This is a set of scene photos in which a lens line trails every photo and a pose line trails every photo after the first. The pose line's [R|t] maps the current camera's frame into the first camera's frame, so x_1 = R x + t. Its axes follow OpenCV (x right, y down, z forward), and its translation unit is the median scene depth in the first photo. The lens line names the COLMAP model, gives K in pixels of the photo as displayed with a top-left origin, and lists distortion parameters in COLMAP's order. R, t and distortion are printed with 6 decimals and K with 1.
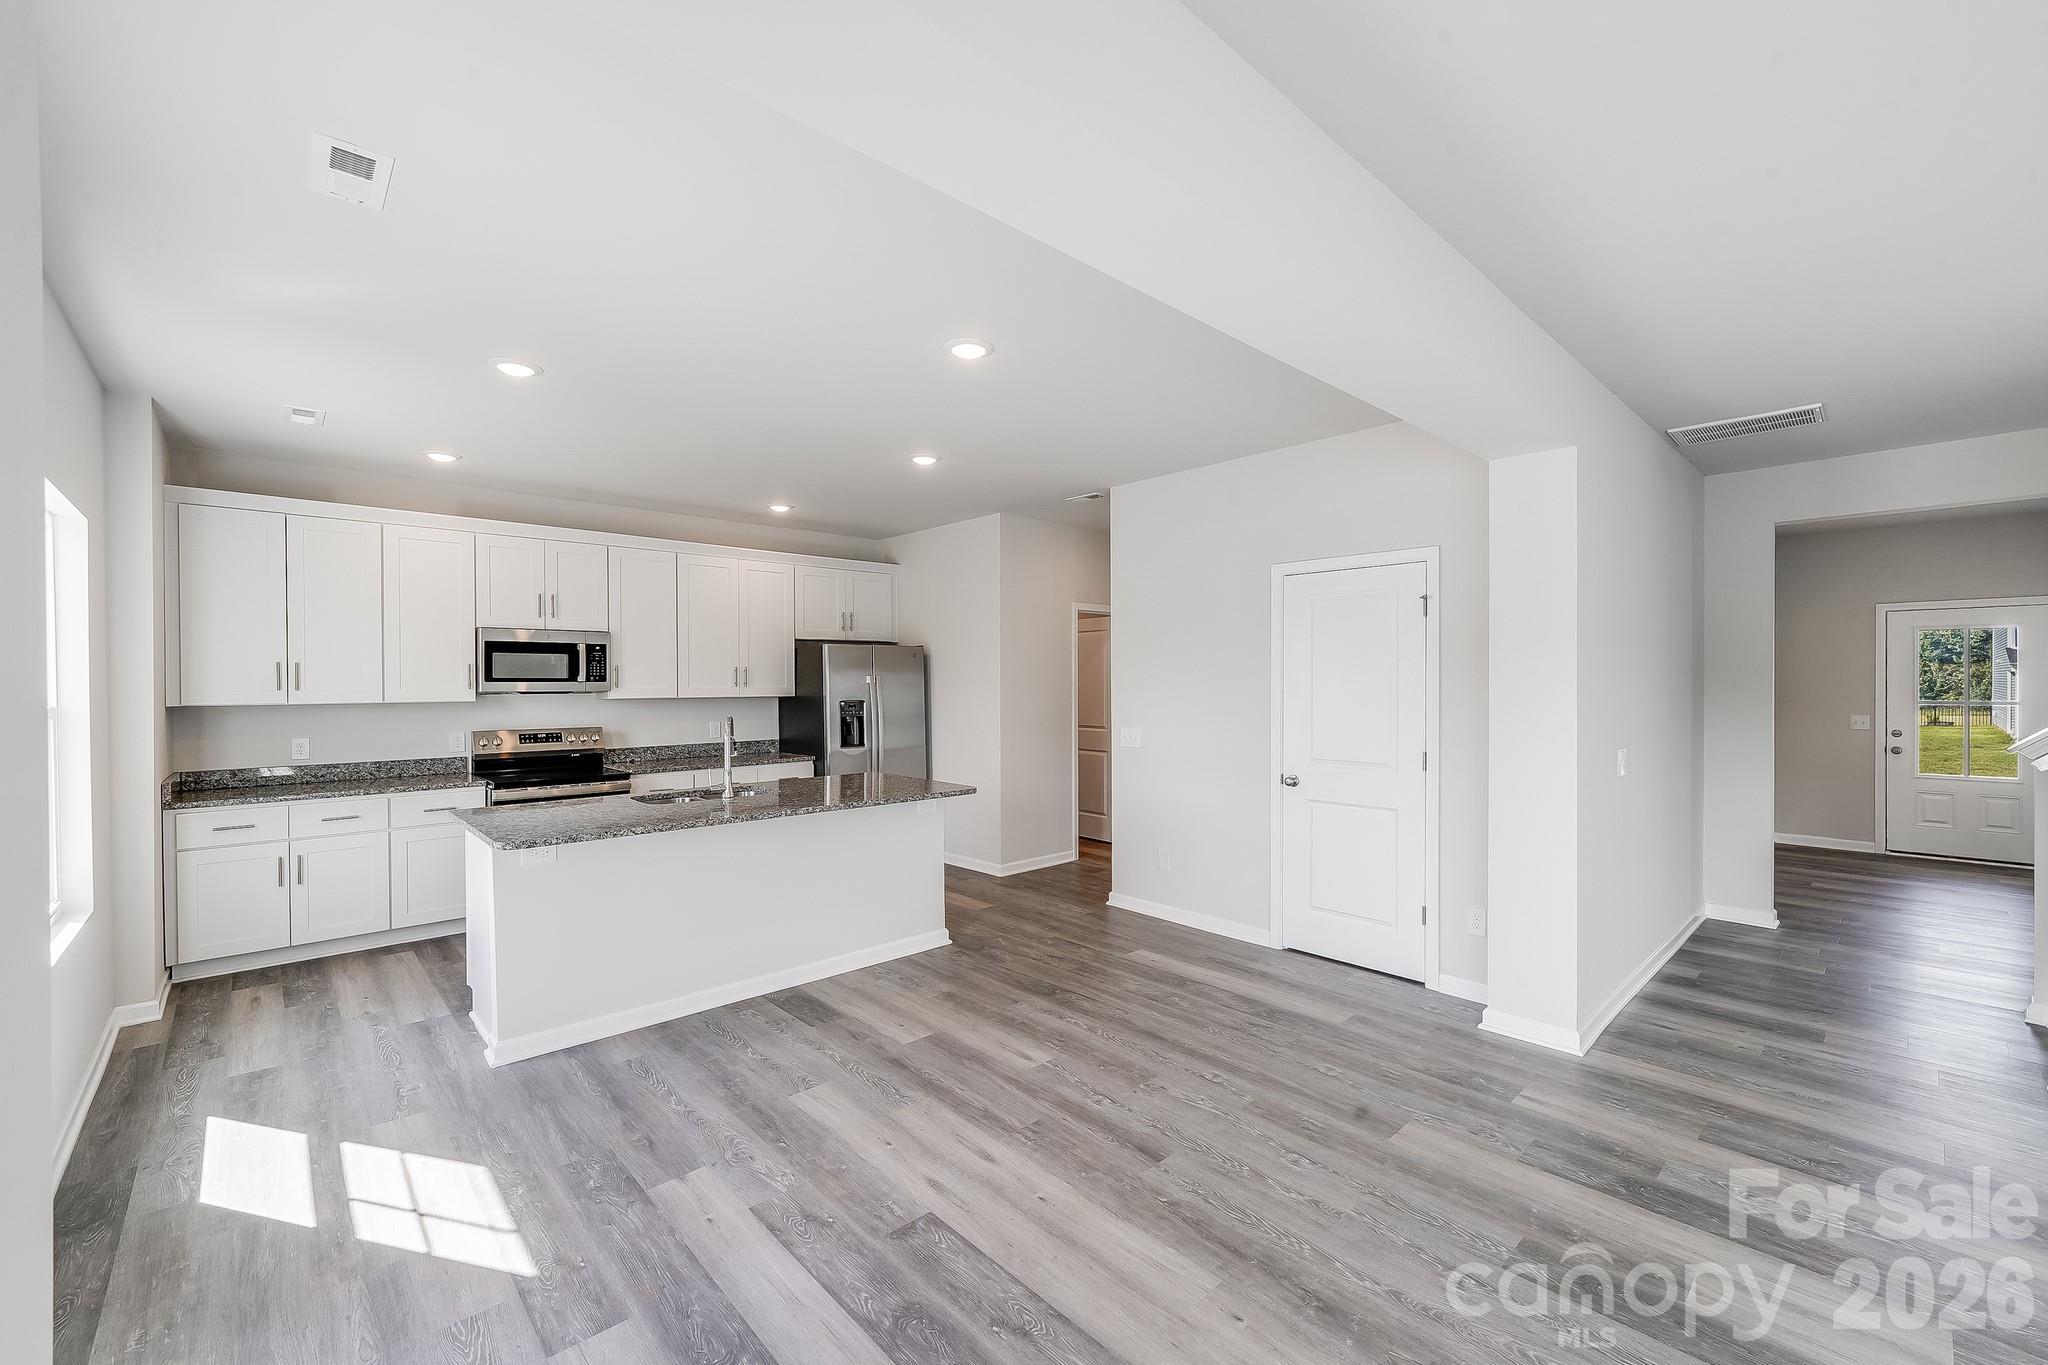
lens RADIAL K [[831.4, 0, 1031.5], [0, 831.4, 696.3], [0, 0, 1]] dist [-0.002091, -0.000661]
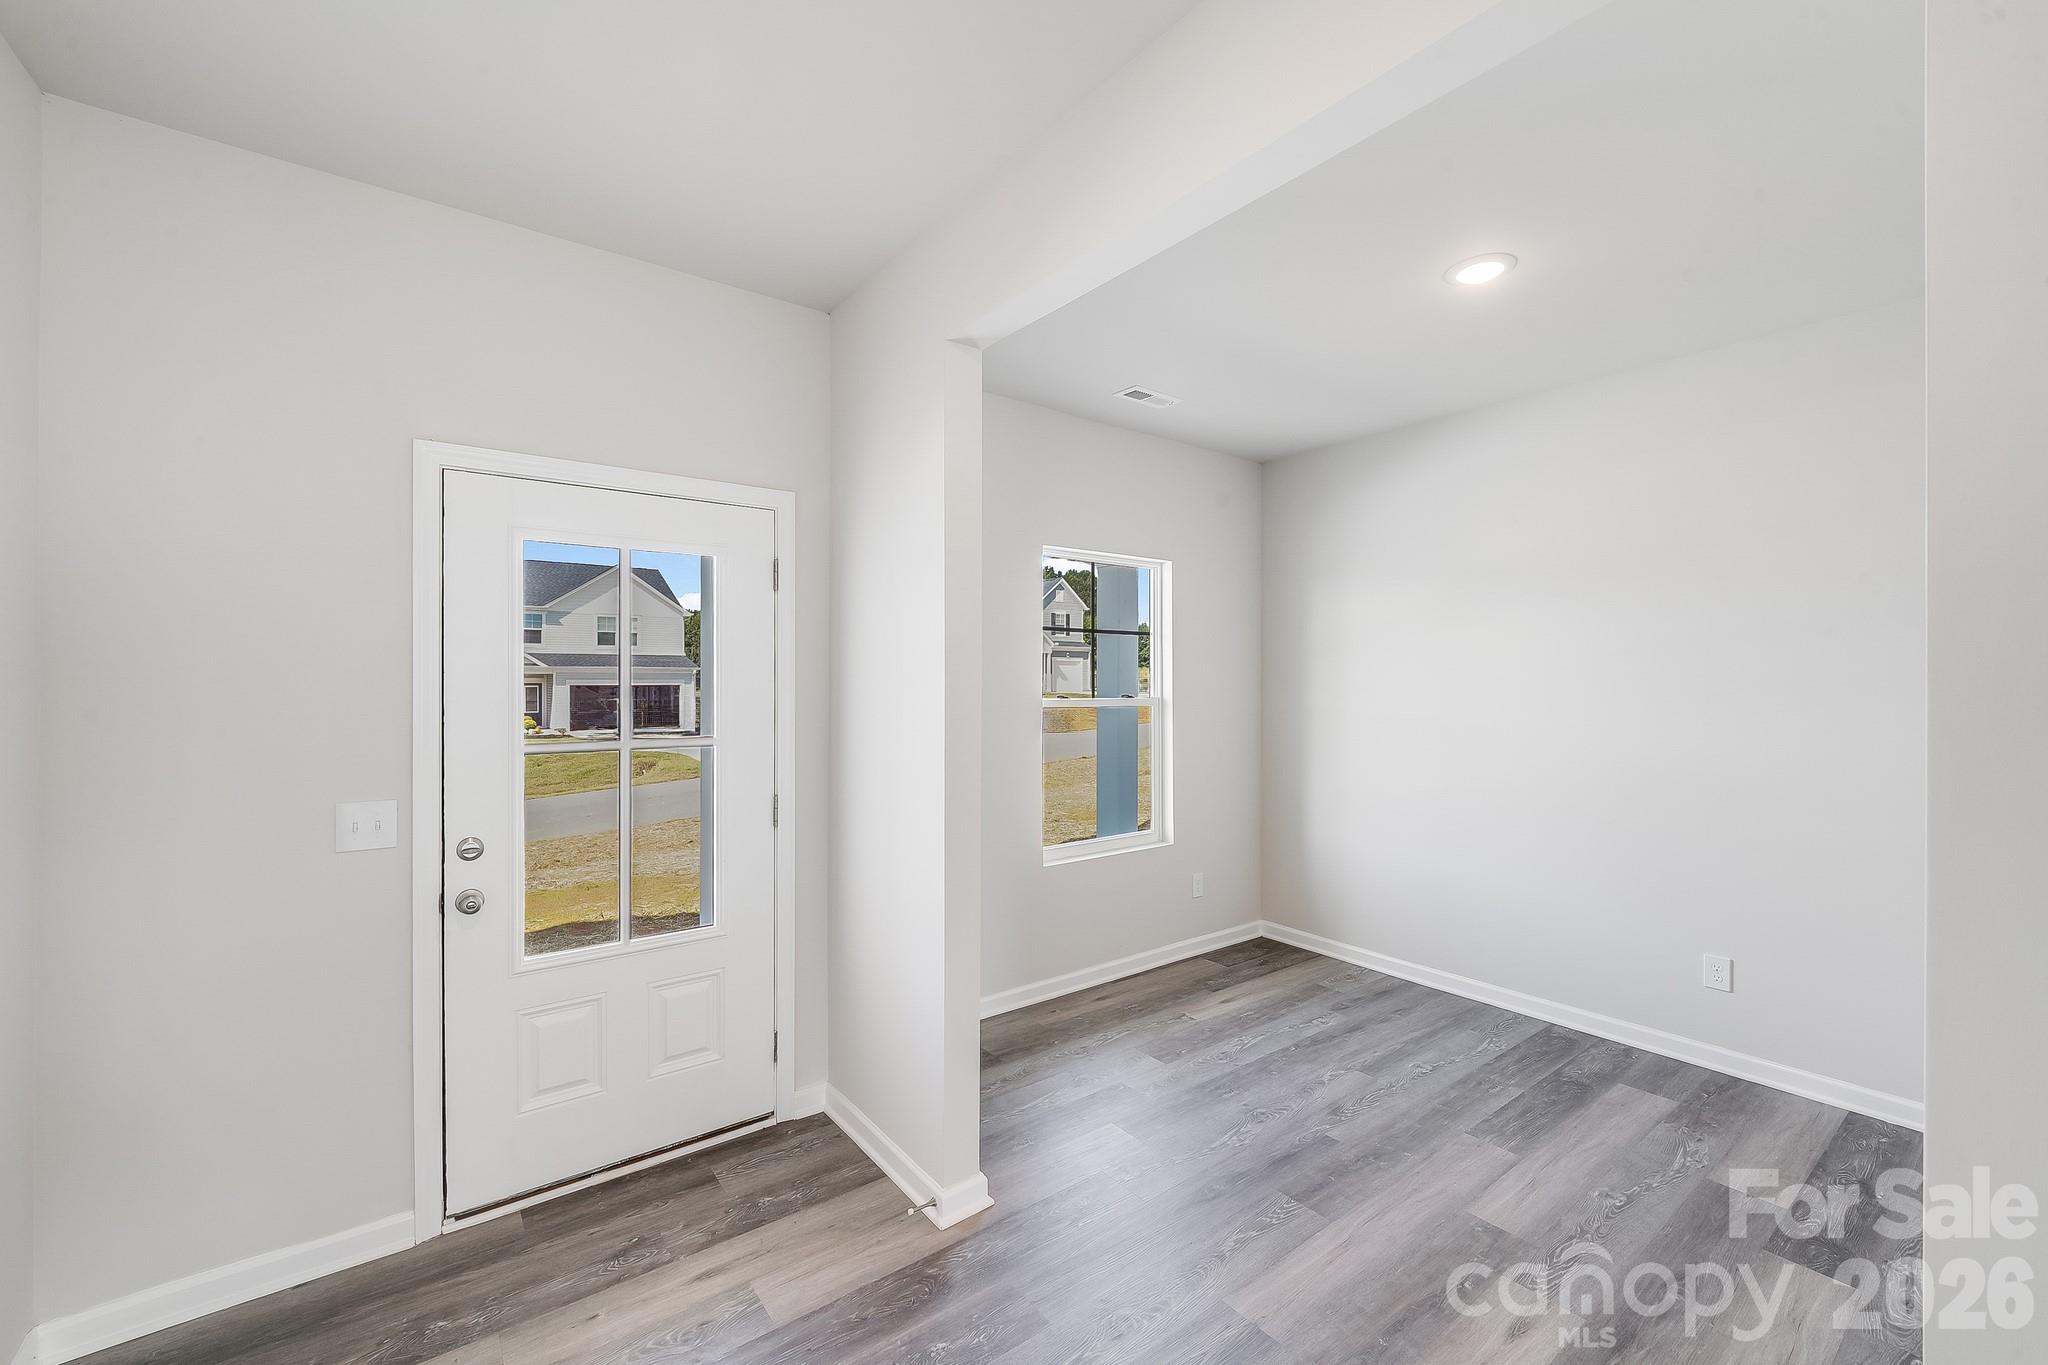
lens RADIAL K [[831.4, 0, 1024.5], [0, 831.4, 684.0], [0, 0, 1]] dist [-0.002091, -0.000661]
pose [[0.101258, 0.002681, 0.994857, 0.738409], [0.014709, 0.999883, -0.004192, -0.016330], [-0.994751, 0.015058, 0.101206, 0.746667]]
